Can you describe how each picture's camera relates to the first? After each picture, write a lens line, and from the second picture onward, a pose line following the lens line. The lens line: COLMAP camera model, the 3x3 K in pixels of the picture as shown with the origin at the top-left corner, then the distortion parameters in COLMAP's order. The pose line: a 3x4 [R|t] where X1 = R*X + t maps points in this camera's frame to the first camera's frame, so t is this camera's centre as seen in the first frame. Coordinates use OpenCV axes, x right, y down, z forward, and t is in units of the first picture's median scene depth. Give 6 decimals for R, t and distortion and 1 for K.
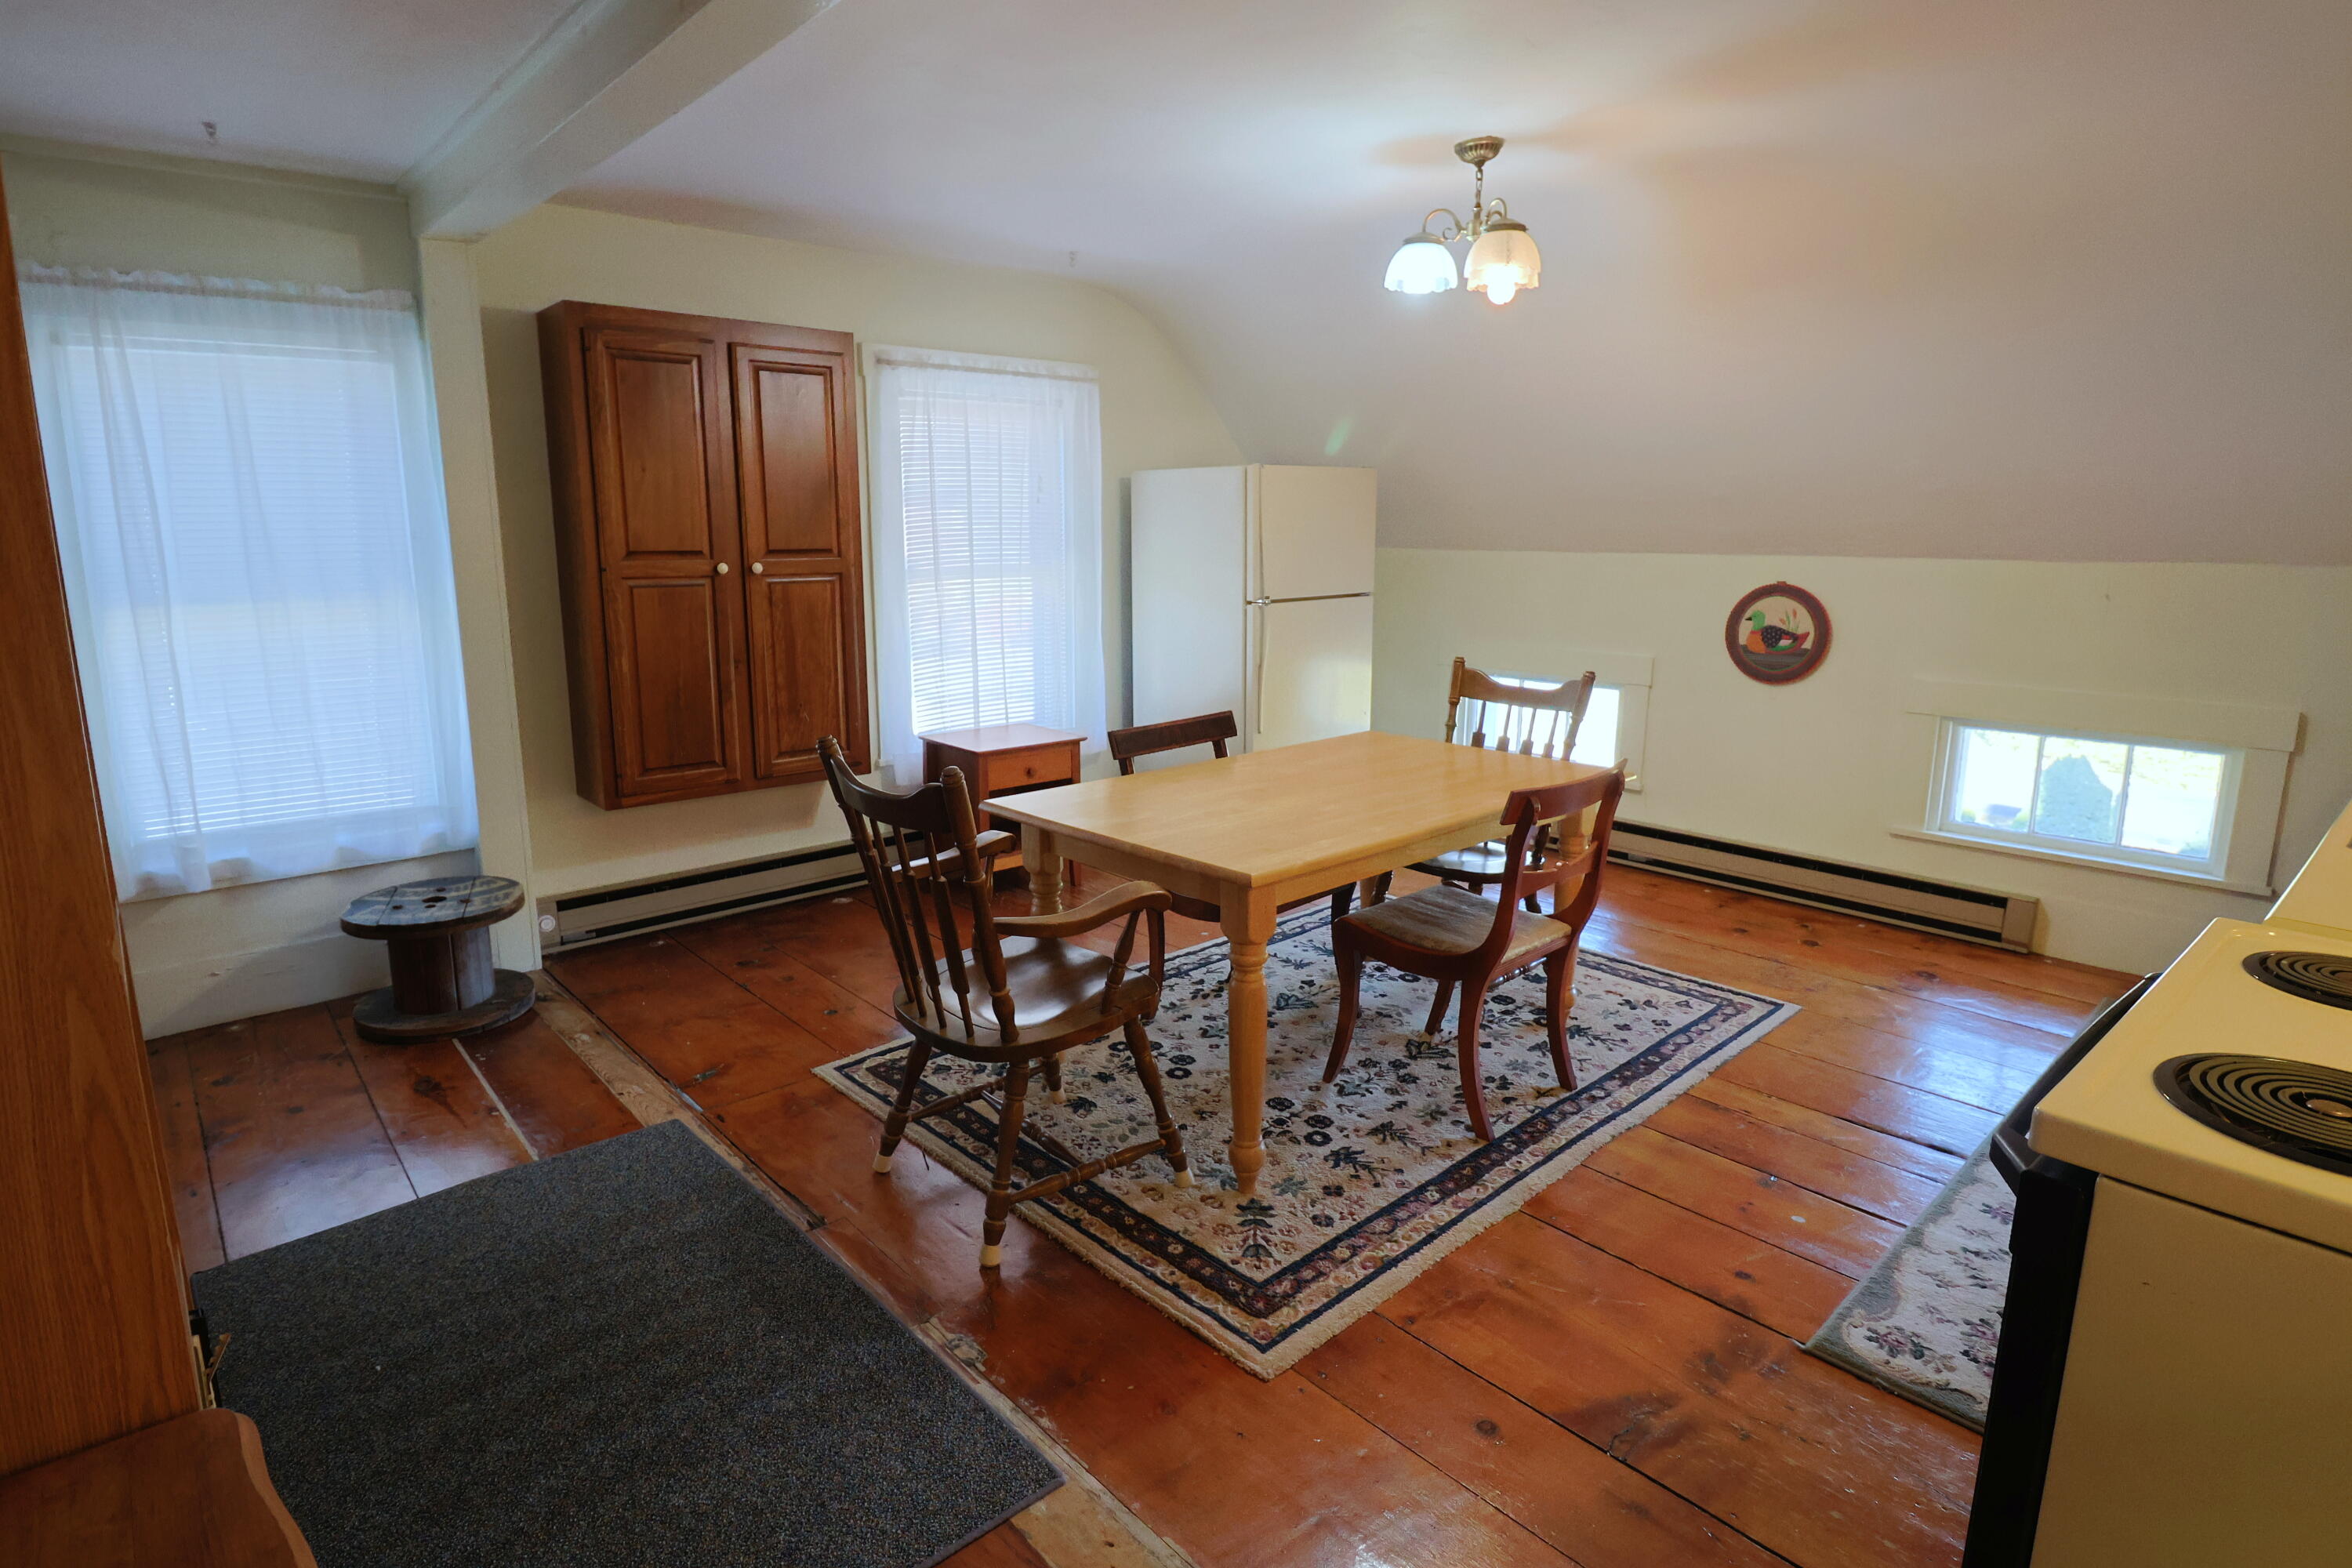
lens RADIAL K [[1199.9, 0, 1175.1], [0, 1199.9, 765.1], [0, 0, 1]] dist [0.001620, -0.015729]
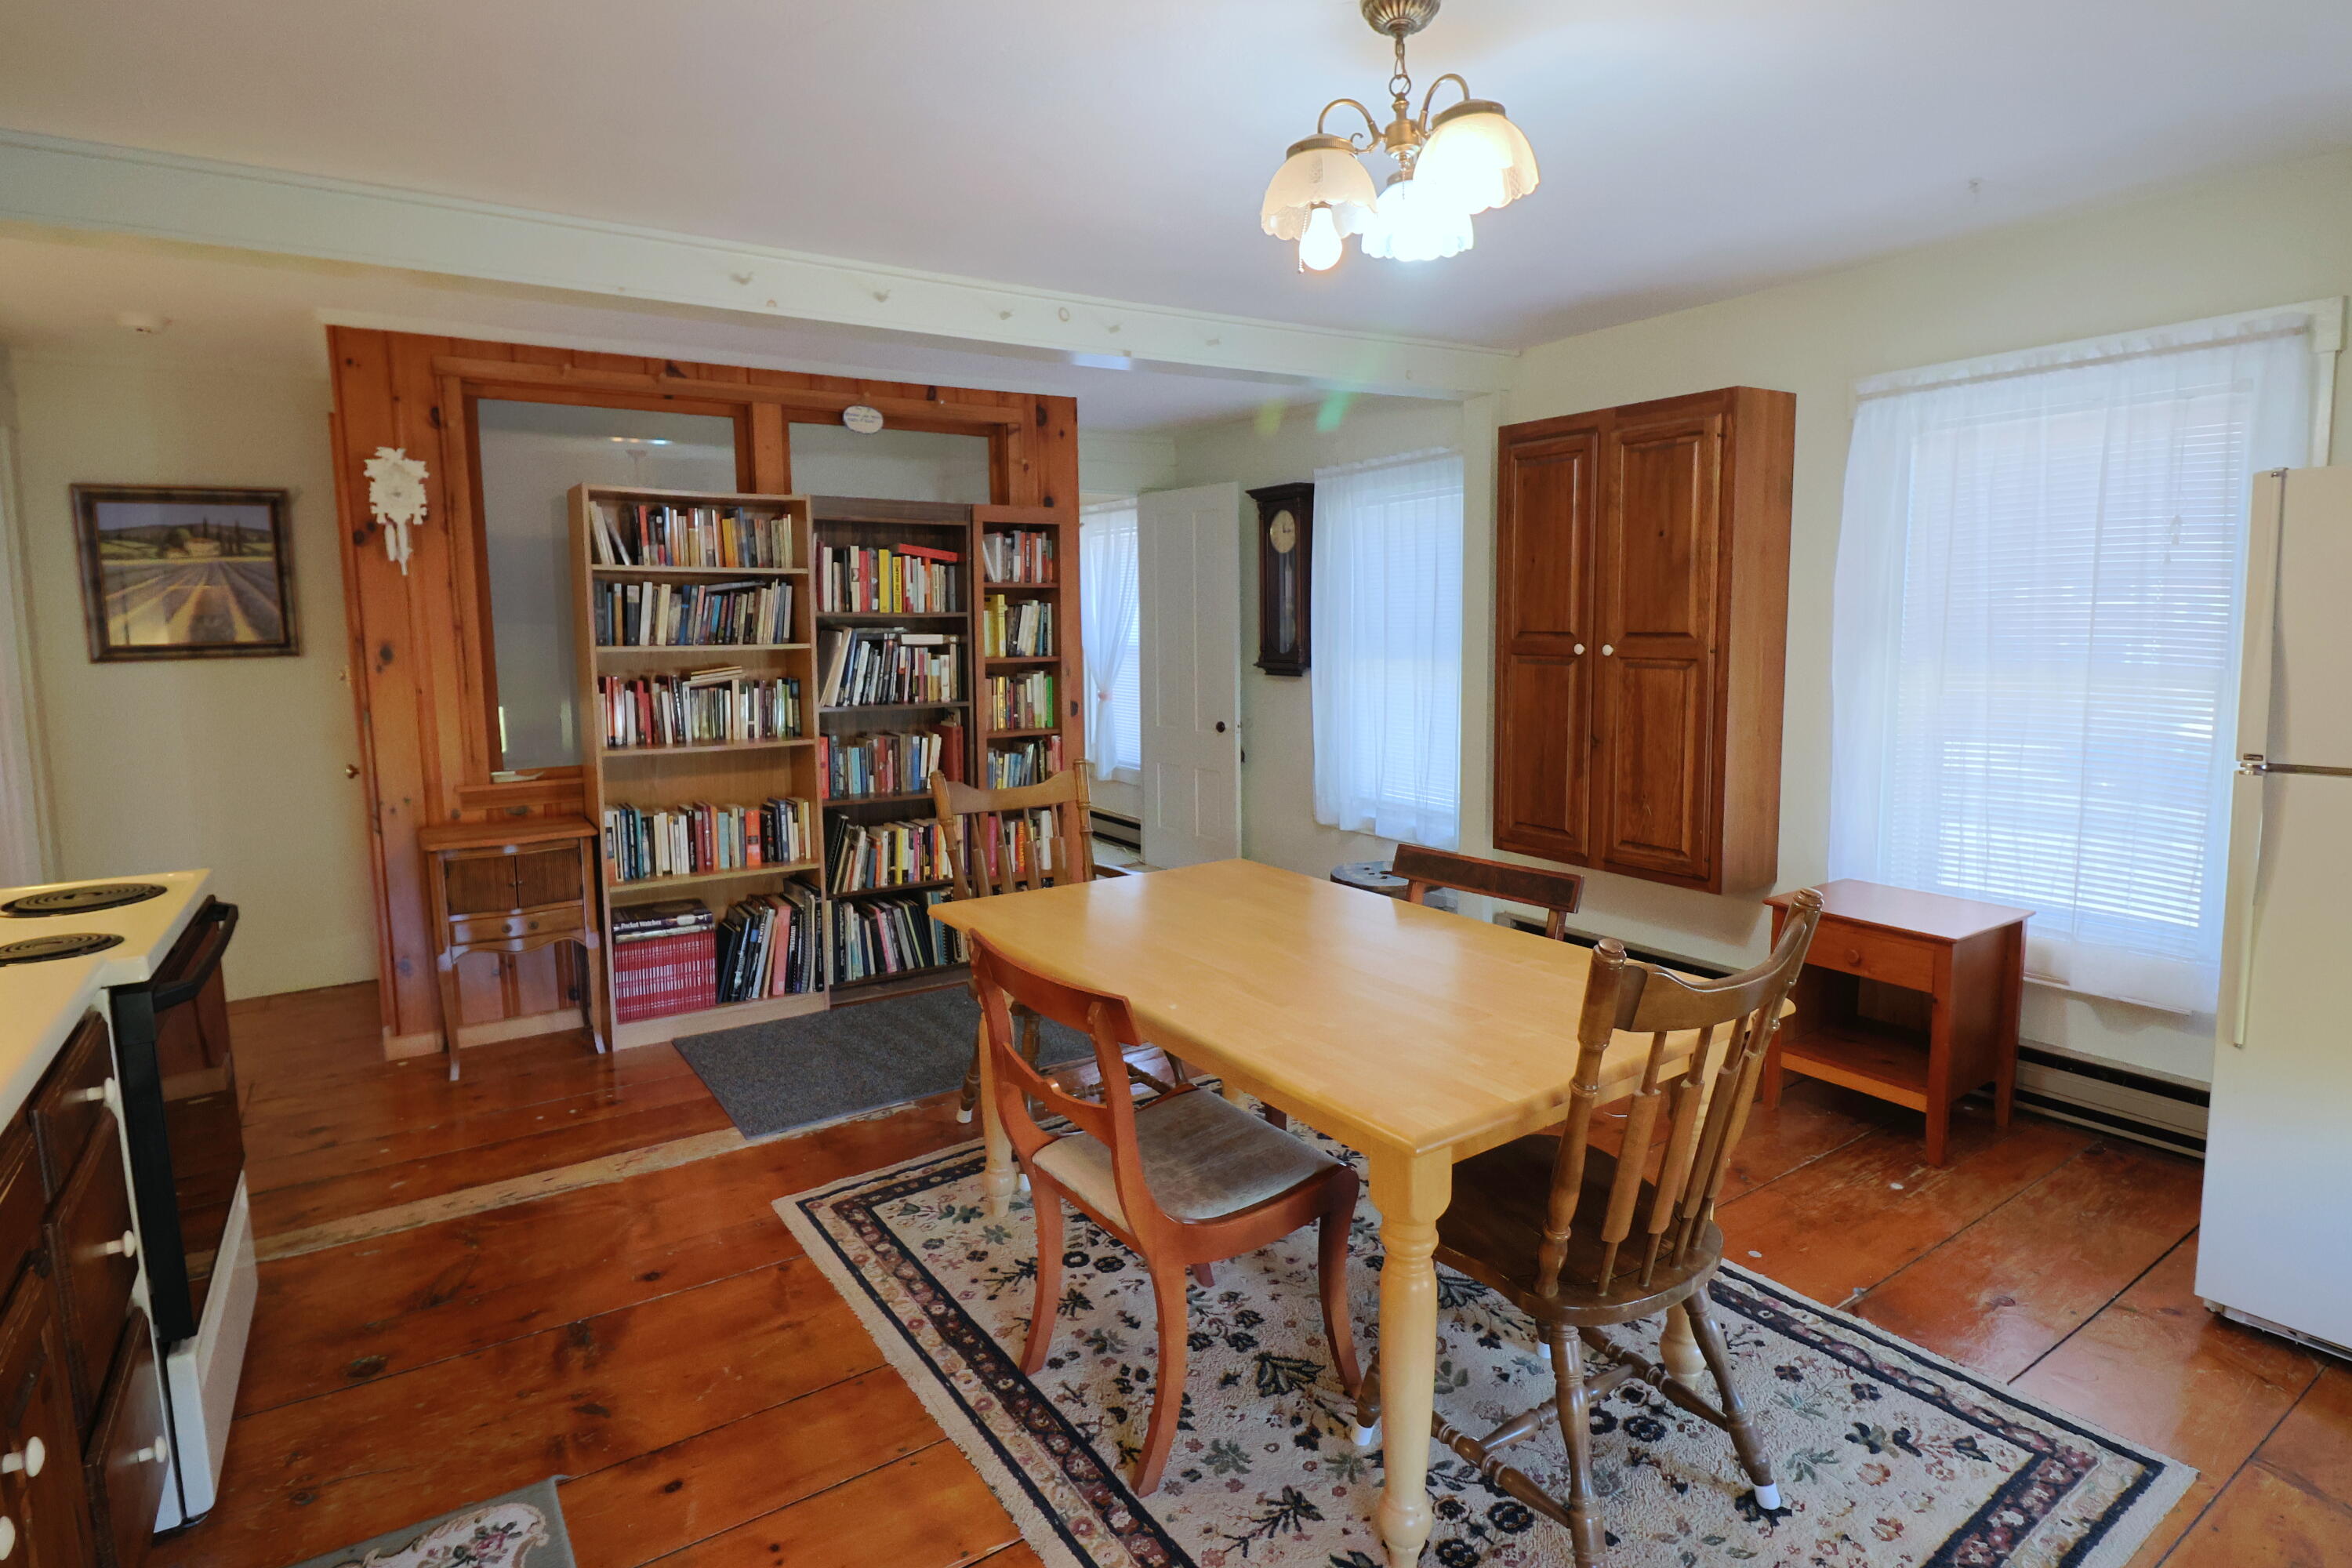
lens RADIAL K [[1206.2, 0, 1176.0], [0, 1206.2, 784.0], [0, 0, 1]] dist [-0.002774, -0.017424]
pose [[-0.141884, 0.139909, -0.979946, 0.918304], [-0.179670, 0.969878, 0.164486, -0.207016], [0.973441, 0.199404, -0.112473, 1.034776]]
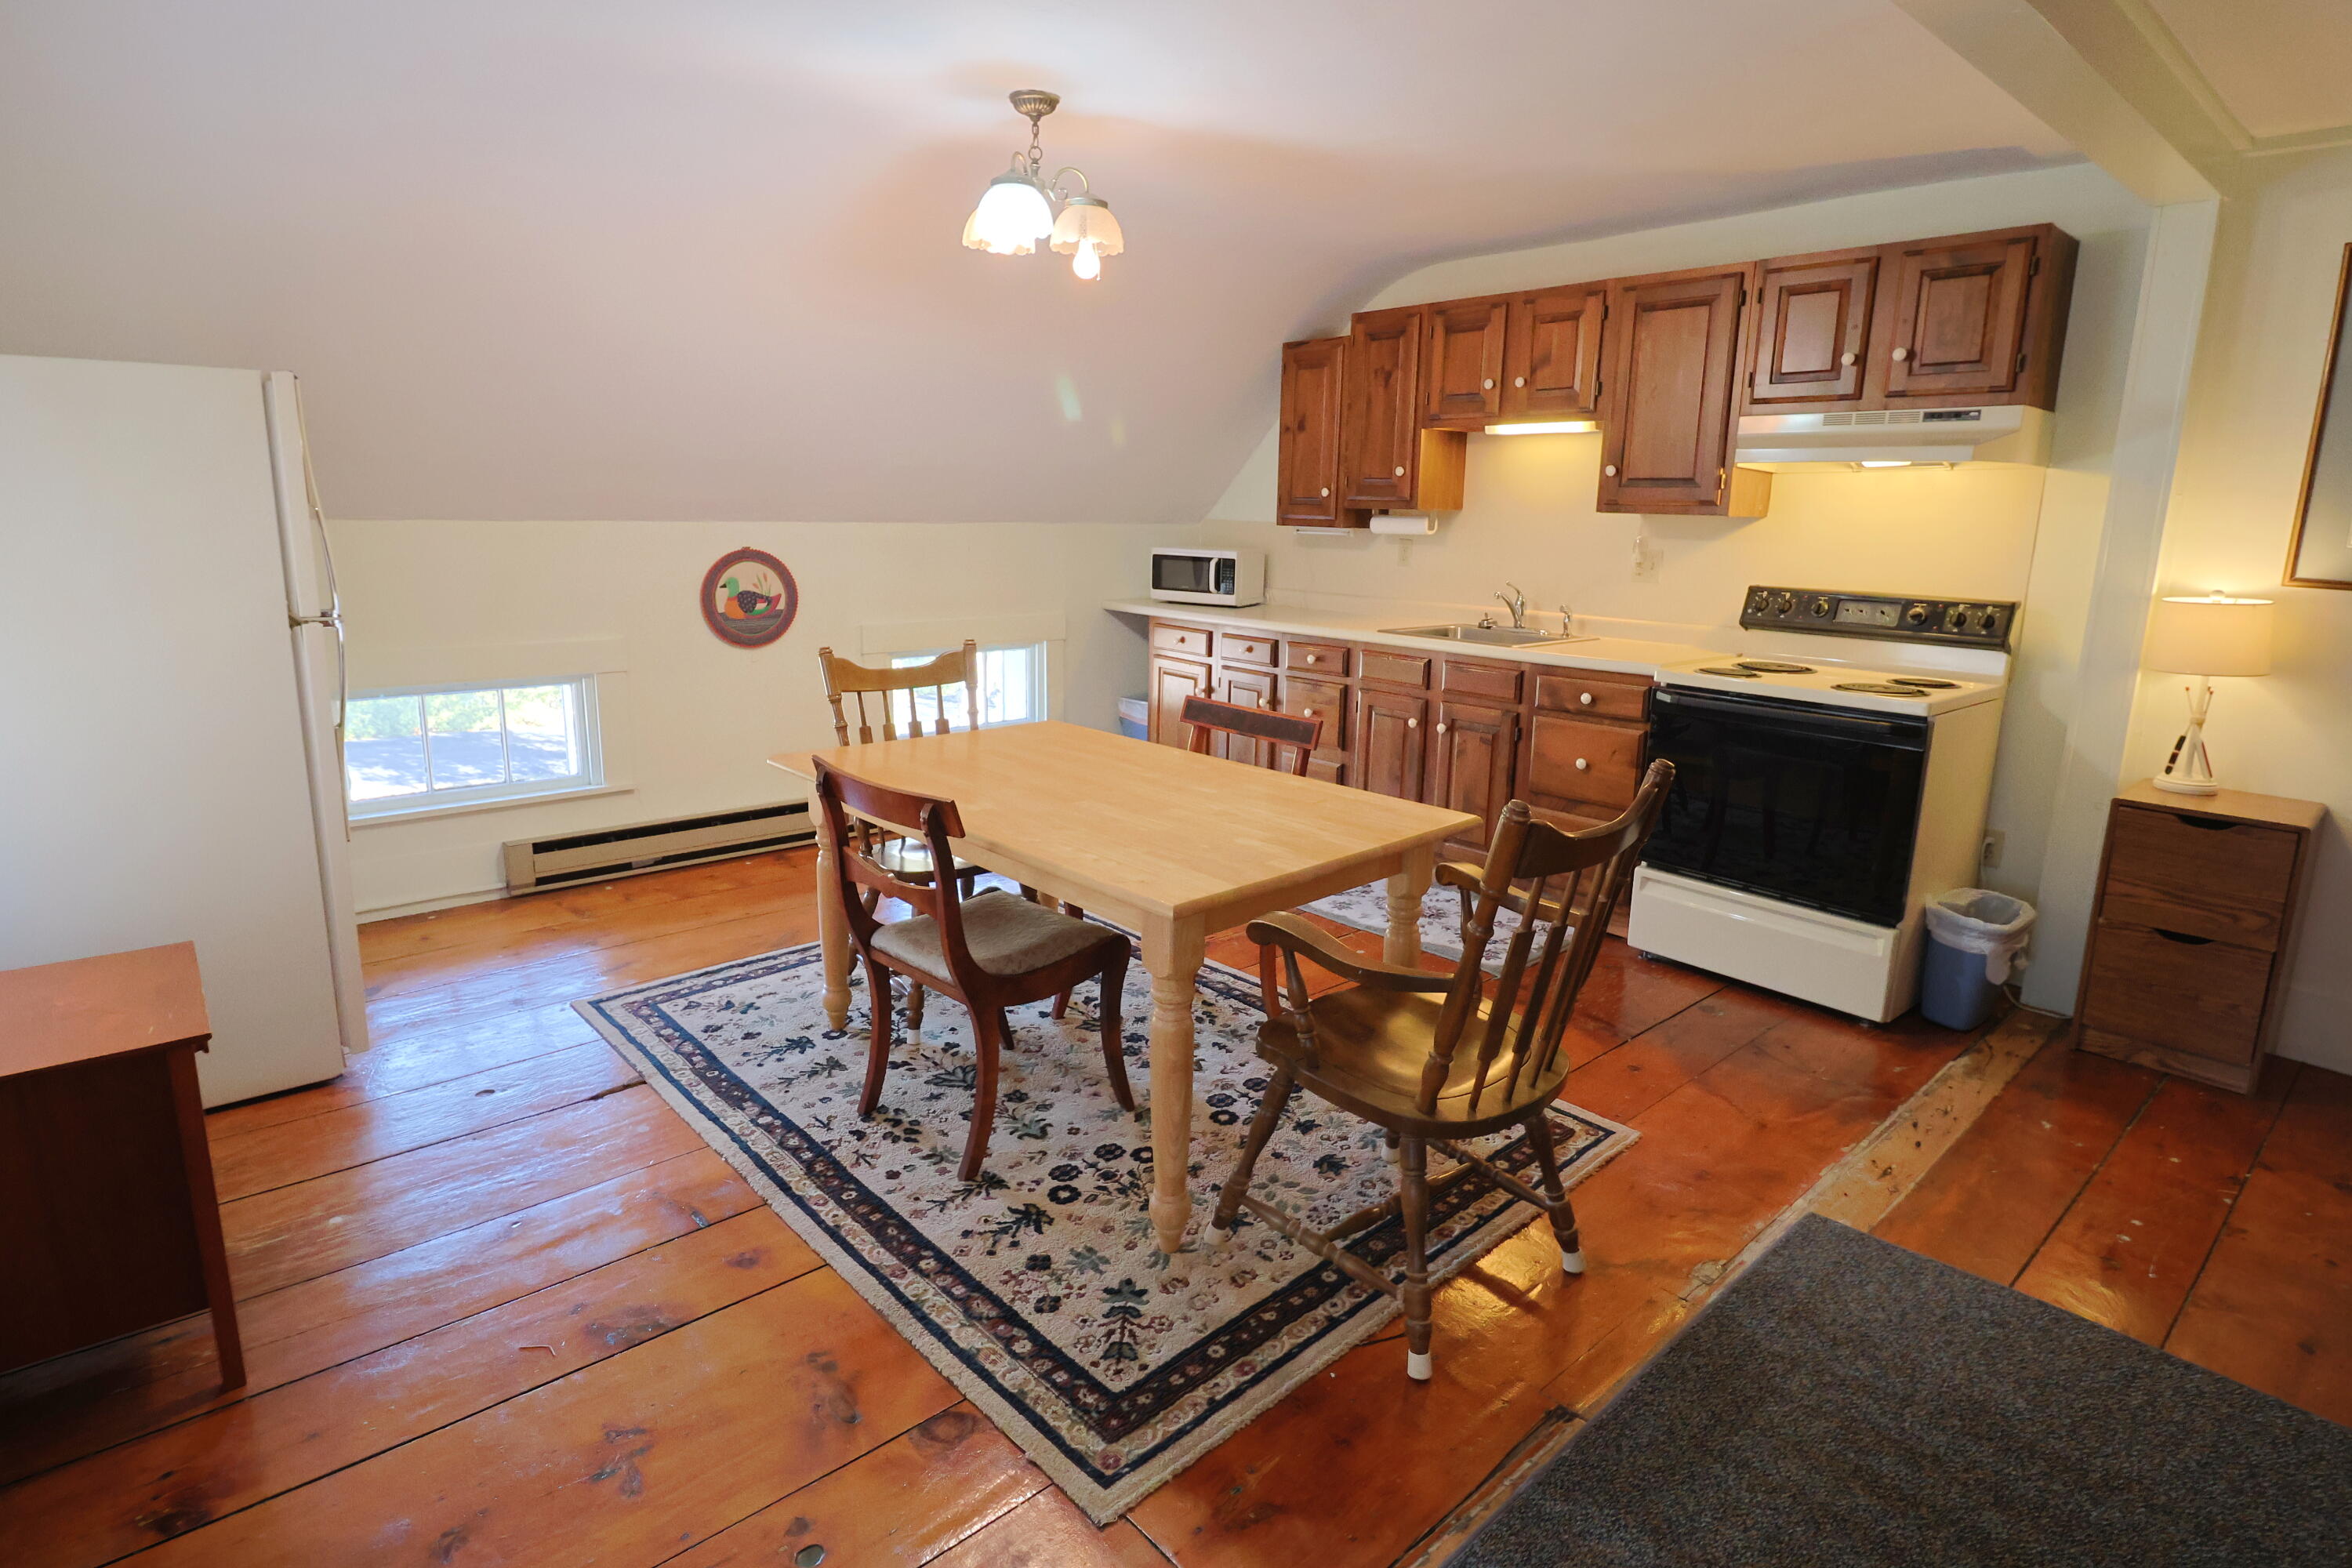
lens RADIAL K [[1199.9, 0, 1175.1], [0, 1199.9, 765.1], [0, 0, 1]] dist [0.001620, -0.015729]
pose [[0.006667, -0.213441, 0.976933, -0.791716], [0.175613, 0.962022, 0.208985, -0.185102], [-0.984437, 0.170169, 0.043896, 0.937025]]
